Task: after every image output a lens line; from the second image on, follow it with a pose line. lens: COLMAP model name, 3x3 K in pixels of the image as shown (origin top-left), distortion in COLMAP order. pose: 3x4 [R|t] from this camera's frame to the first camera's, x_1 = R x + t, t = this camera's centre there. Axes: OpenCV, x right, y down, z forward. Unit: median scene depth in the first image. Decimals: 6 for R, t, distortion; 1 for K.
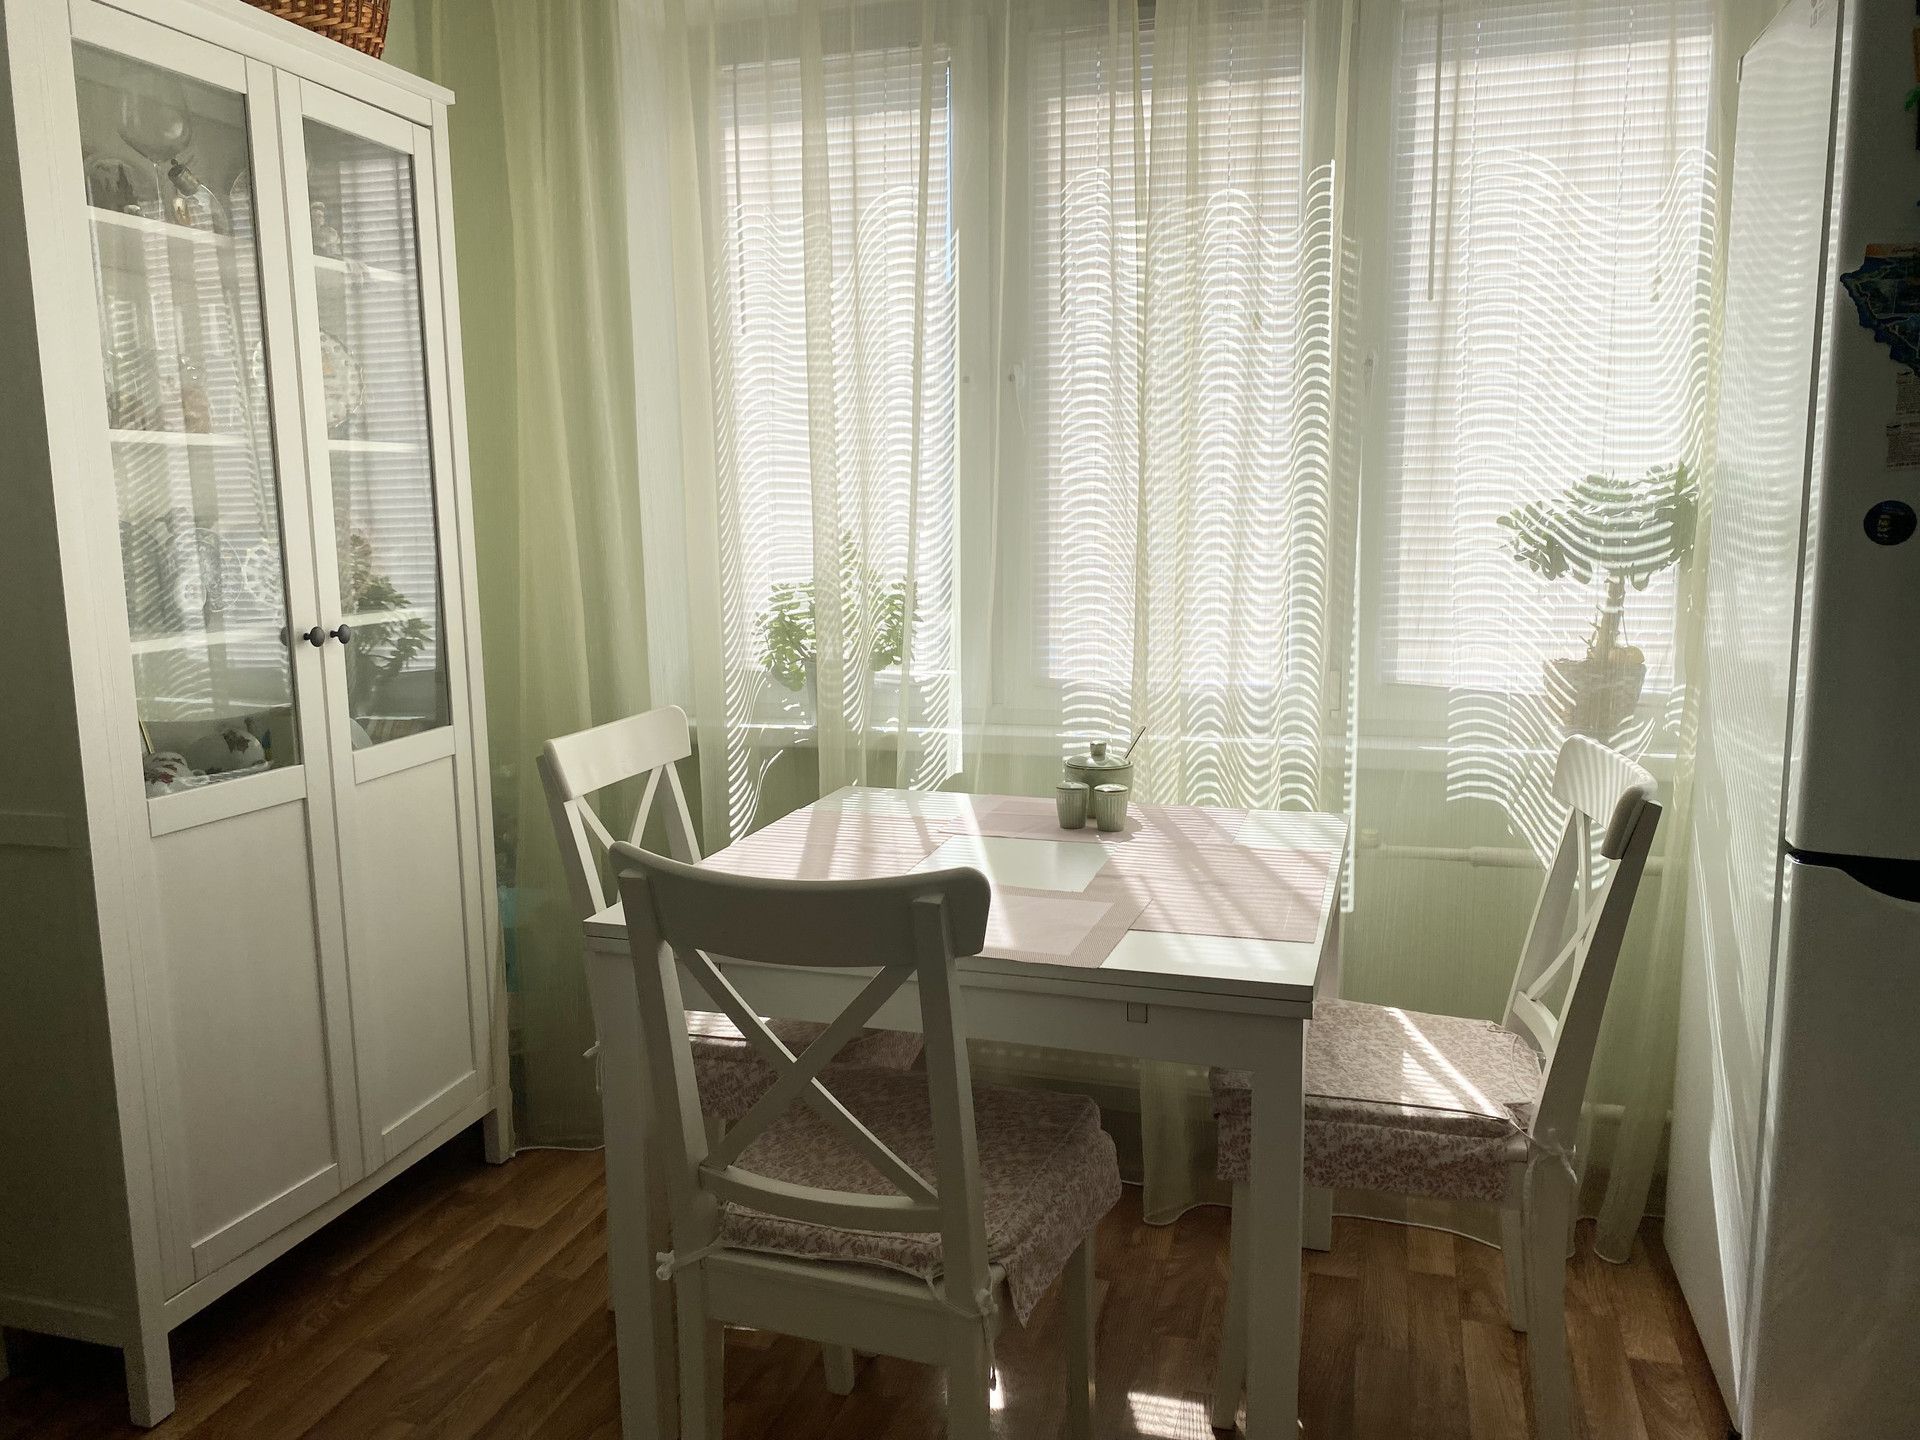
lens RADIAL K [[1452.2, 0, 952.4], [0, 1452.2, 718.6], [0, 0, 1]] dist [0.012146, -0.034260]
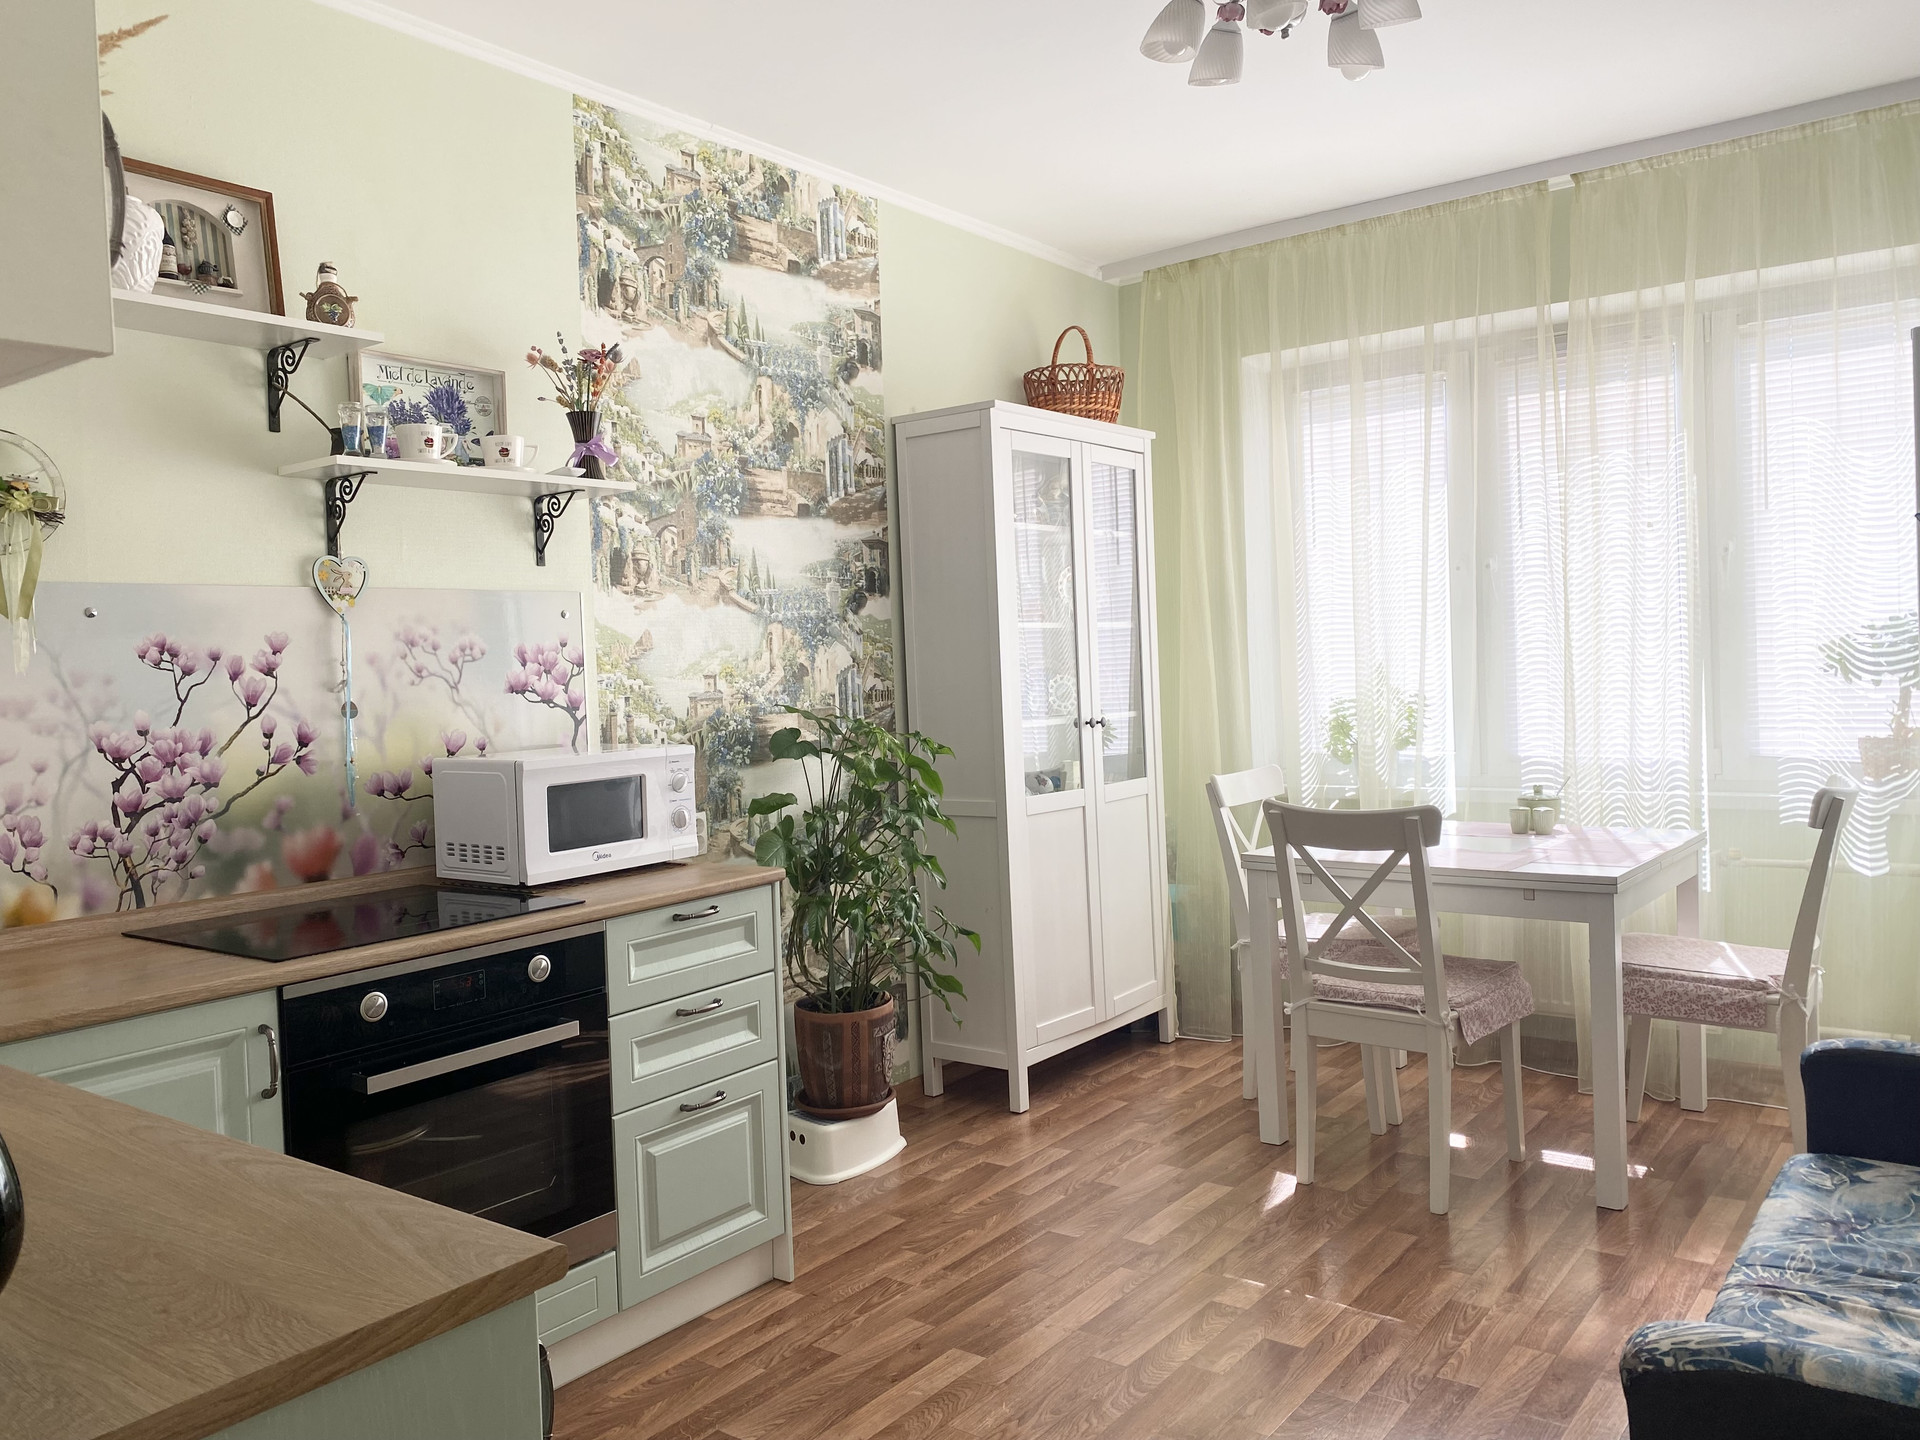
lens RADIAL K [[1454.6, 0, 973.7], [0, 1454.6, 695.4], [0, 0, 1]] dist [0.062964, -0.080872]
pose [[0.938690, -0.016004, -0.344391, 0.073494], [-0.025177, 0.993073, -0.114772, 0.119819], [0.343842, 0.116406, 0.931784, -0.776794]]
